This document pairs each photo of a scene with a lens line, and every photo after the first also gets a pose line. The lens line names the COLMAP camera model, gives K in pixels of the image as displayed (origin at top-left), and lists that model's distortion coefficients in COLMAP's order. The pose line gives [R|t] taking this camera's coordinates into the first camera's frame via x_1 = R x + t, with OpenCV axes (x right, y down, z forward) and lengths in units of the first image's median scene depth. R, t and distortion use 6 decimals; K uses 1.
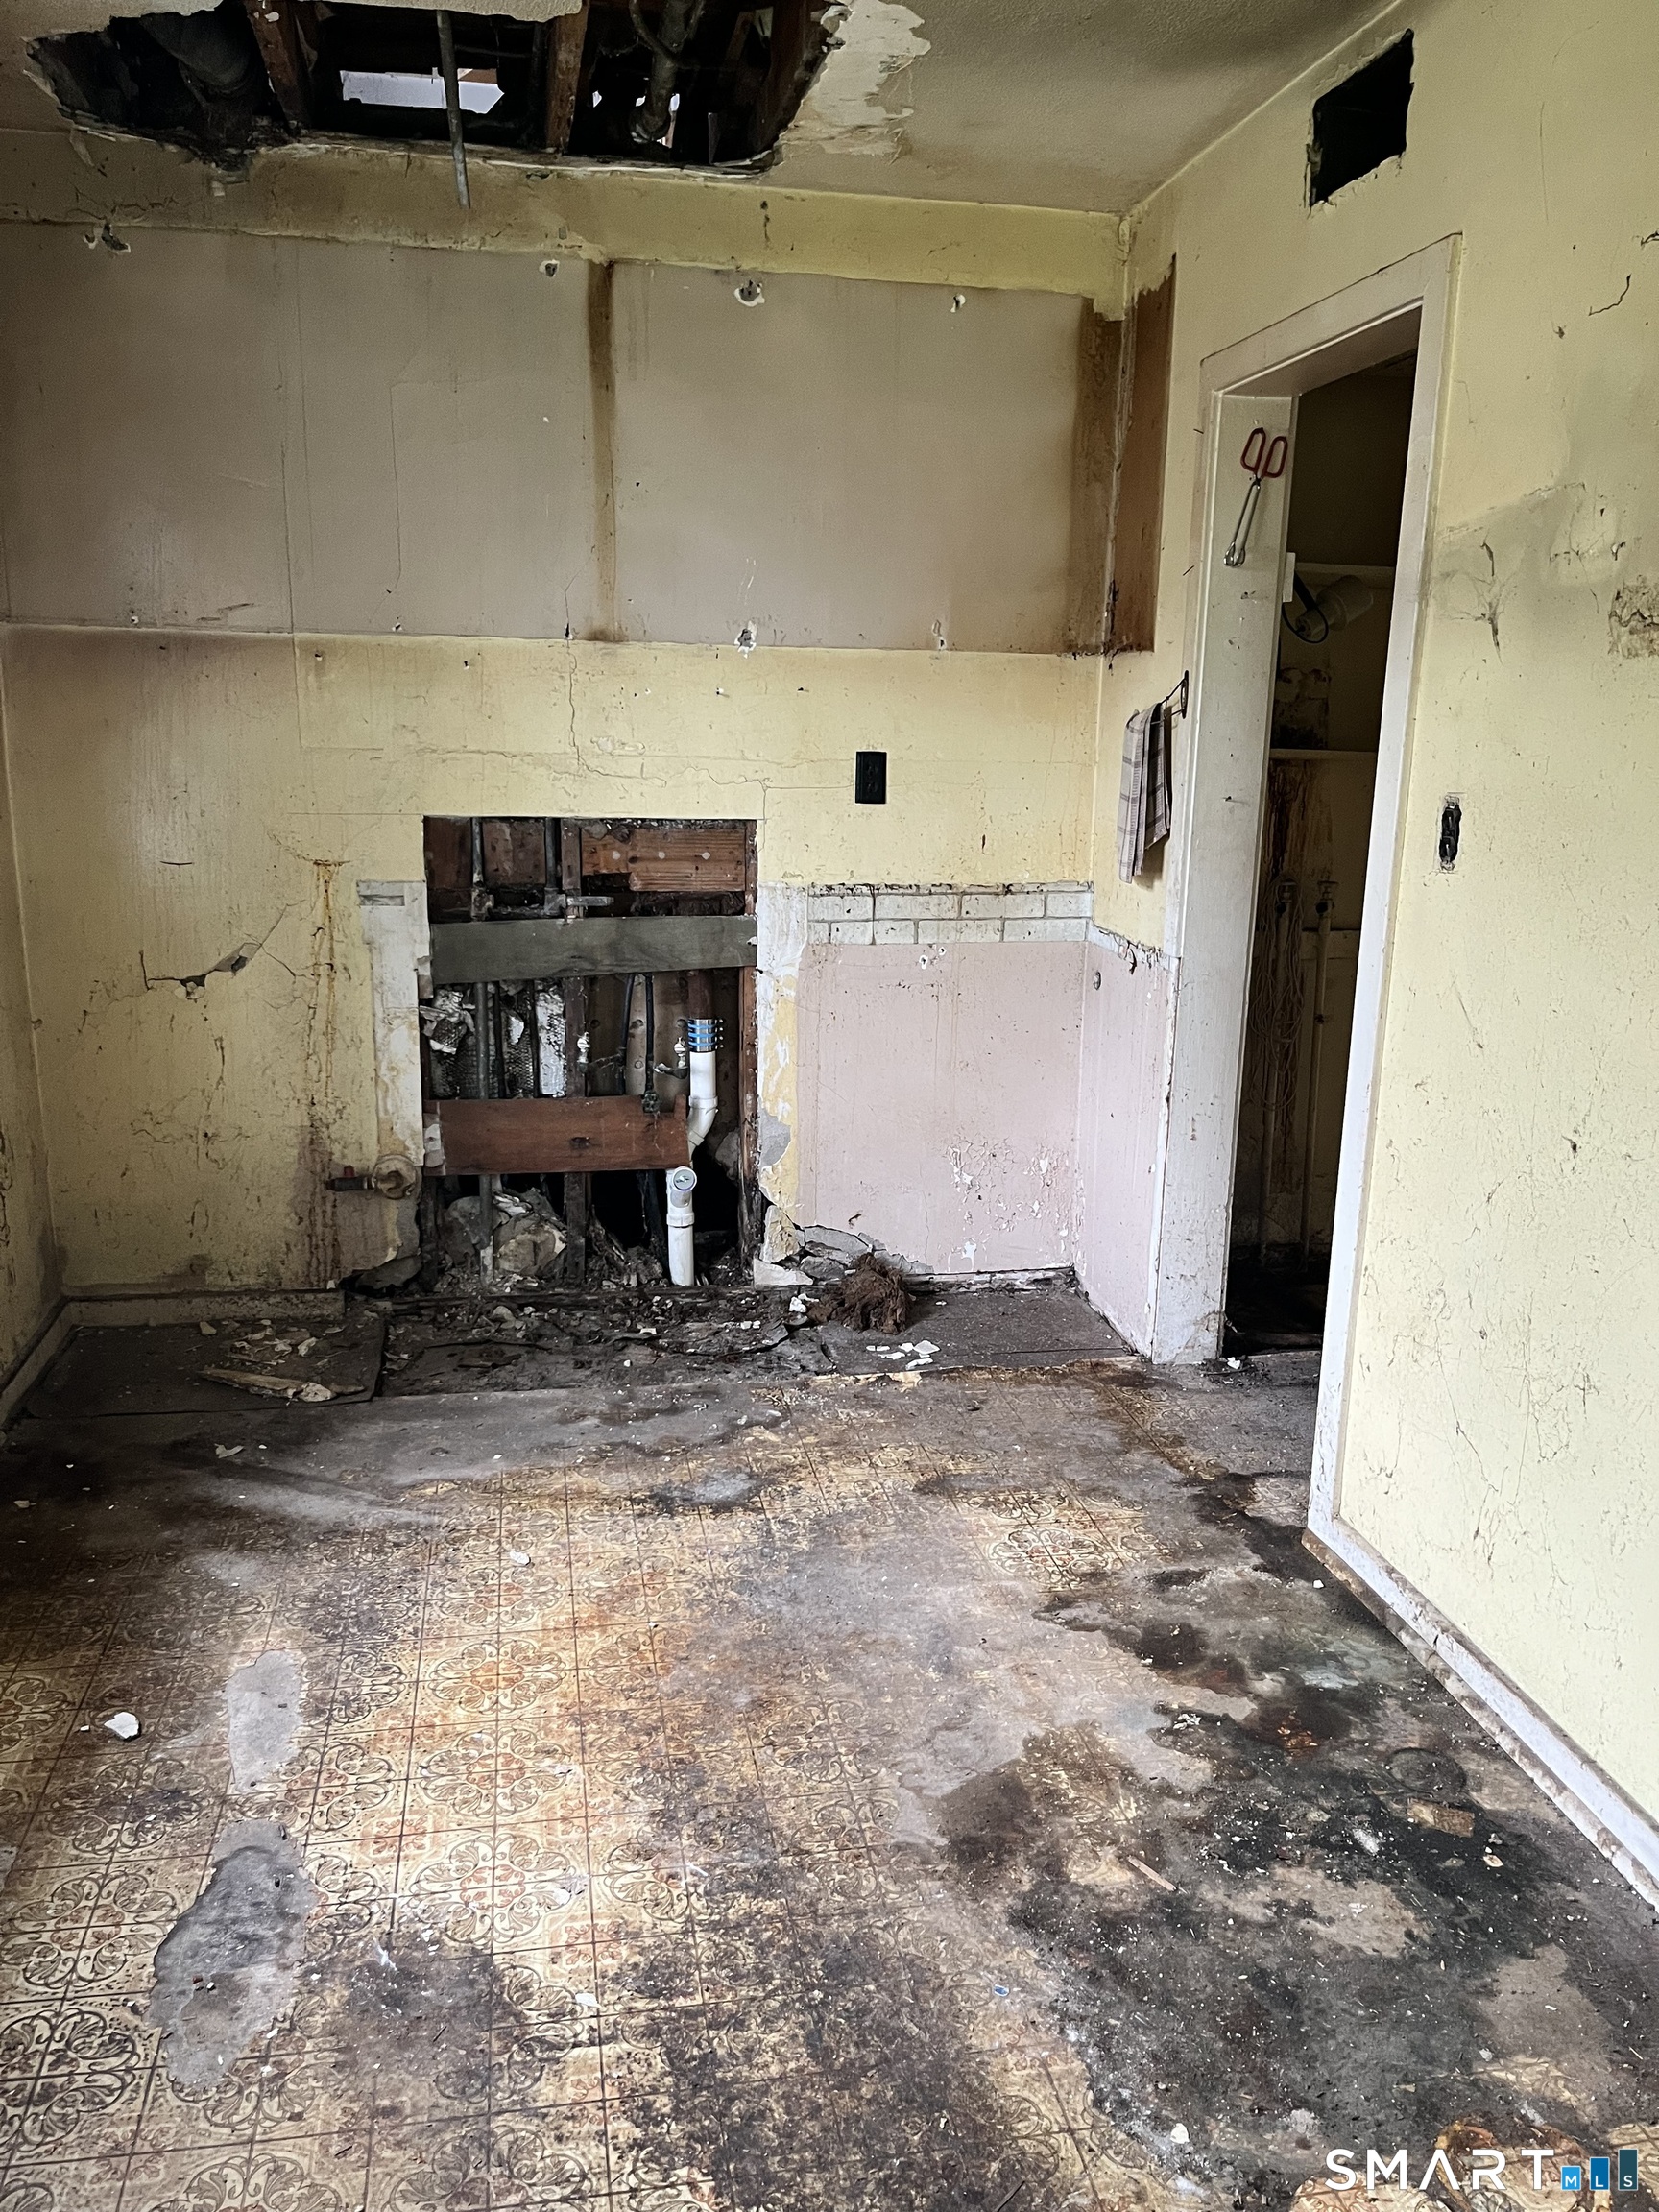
lens RADIAL K [[1693.3, 0, 824.4], [0, 1693.3, 1135.8], [0, 0, 1]] dist [0.057748, -0.089434]
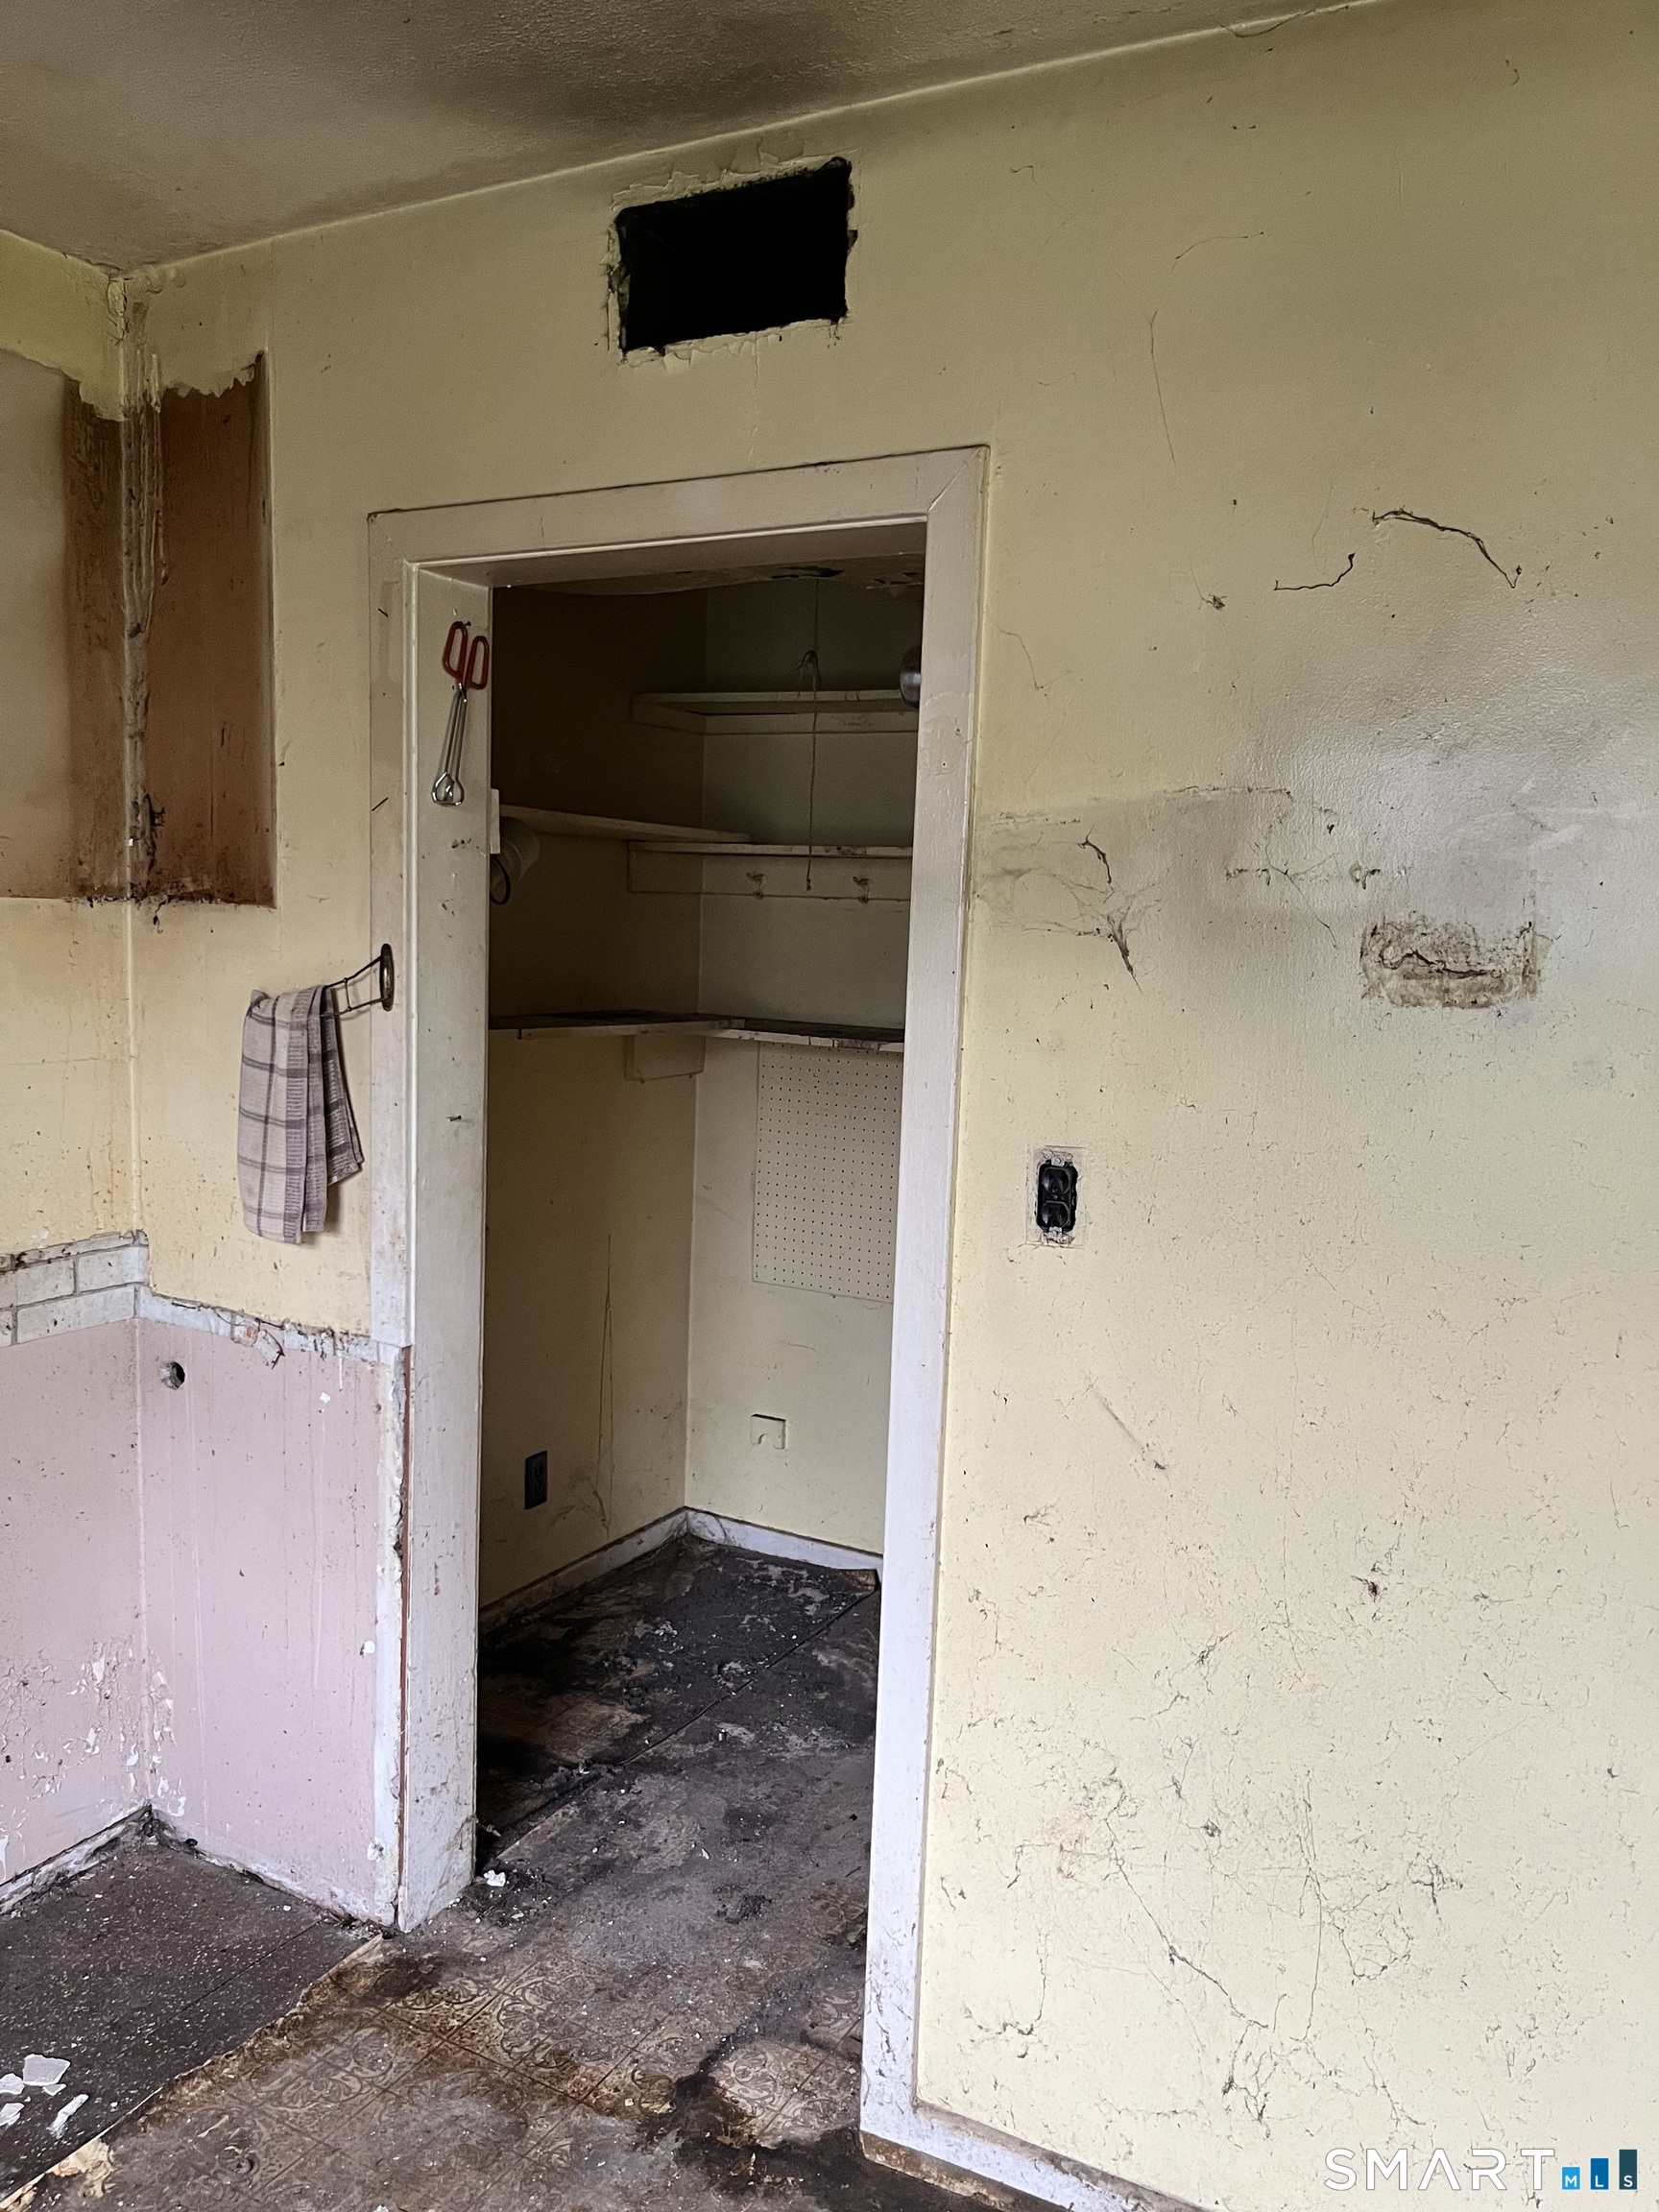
lens RADIAL K [[1693.3, 0, 880.0], [0, 1693.3, 1123.2], [0, 0, 1]] dist [0.057748, -0.089434]
pose [[0.626874, -0.091062, 0.773781, -0.239435], [0.166743, 0.985816, -0.019071, -0.180184], [-0.761069, 0.140977, 0.633166, 0.488467]]
